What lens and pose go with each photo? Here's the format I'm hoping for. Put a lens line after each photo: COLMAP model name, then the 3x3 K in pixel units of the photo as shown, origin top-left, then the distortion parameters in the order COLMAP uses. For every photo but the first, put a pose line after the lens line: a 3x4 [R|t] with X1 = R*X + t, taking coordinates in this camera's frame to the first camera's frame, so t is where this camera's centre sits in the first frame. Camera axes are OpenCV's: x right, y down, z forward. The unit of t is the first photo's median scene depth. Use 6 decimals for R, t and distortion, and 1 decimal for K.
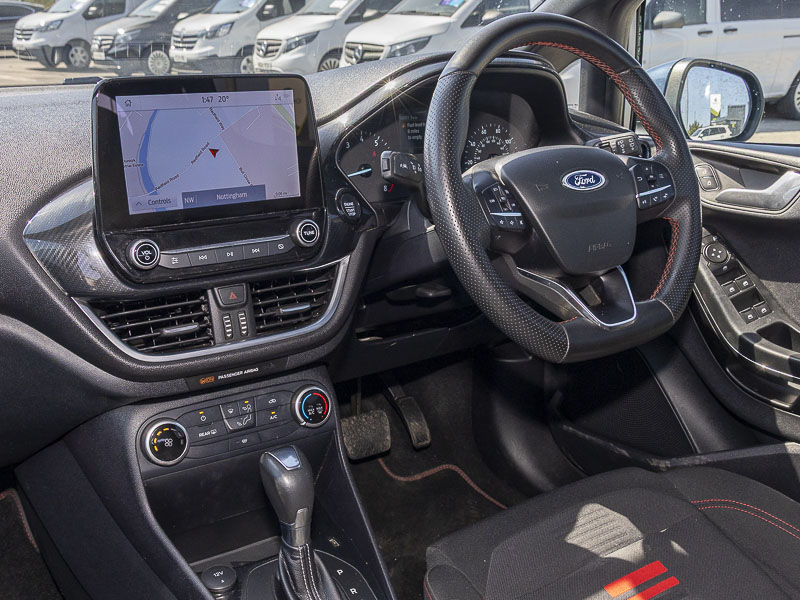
lens RADIAL K [[867.5, 0, 427.6], [0, 867.5, 326.2], [0, 0, 1]] dist [-0.032469, 0.000000]
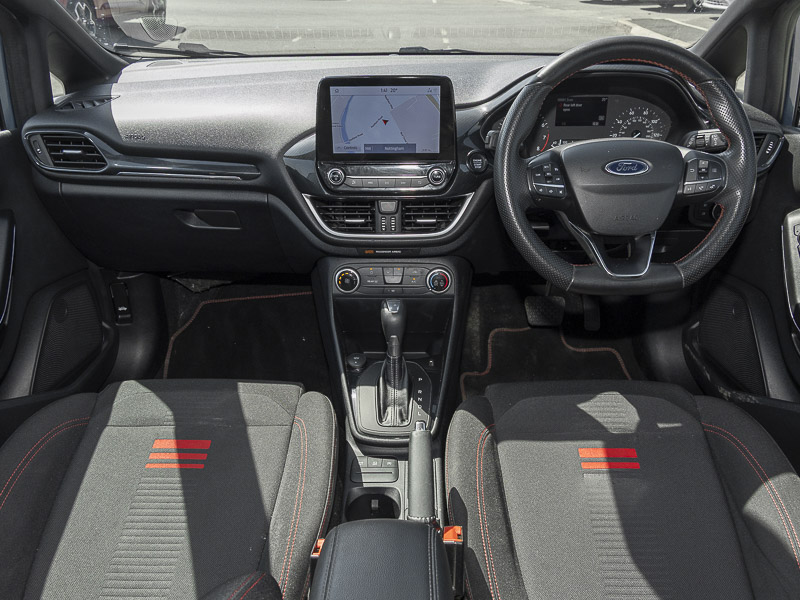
lens RADIAL K [[659.2, 0, 403.7], [0, 659.2, 300.1], [0, 0, 1]] dist [0.006641, 0.014769]
pose [[0.808611, 0.254714, -0.530349, 0.527375], [-0.172018, 0.964390, 0.200902, -0.121782], [0.562635, -0.071222, 0.823631, -0.071756]]
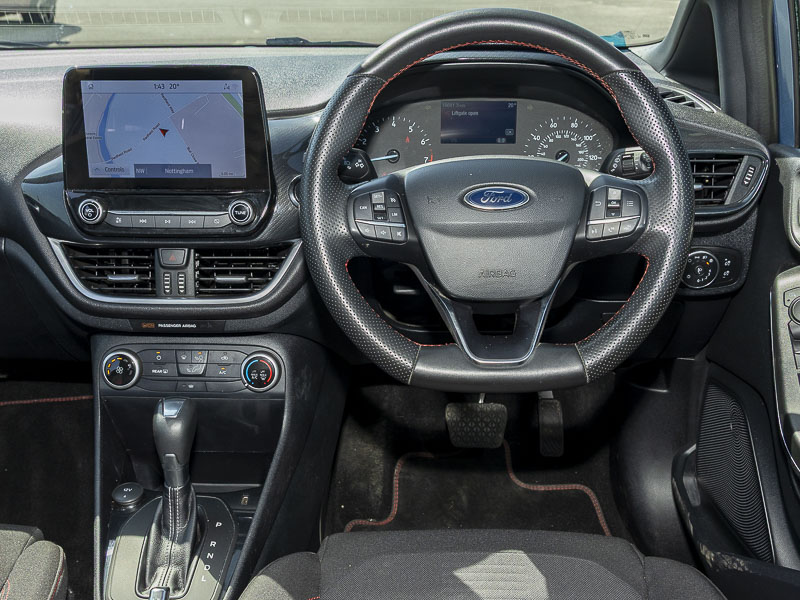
lens RADIAL K [[973.2, 0, 400.6], [0, 973.2, 293.5], [0, 0, 1]] dist [0.007636, 0.000000]
pose [[0.795343, 0.191789, -0.575018, 0.739819], [-0.180379, 0.980535, 0.077550, -0.138541], [0.578699, 0.042043, 0.814457, 0.128515]]
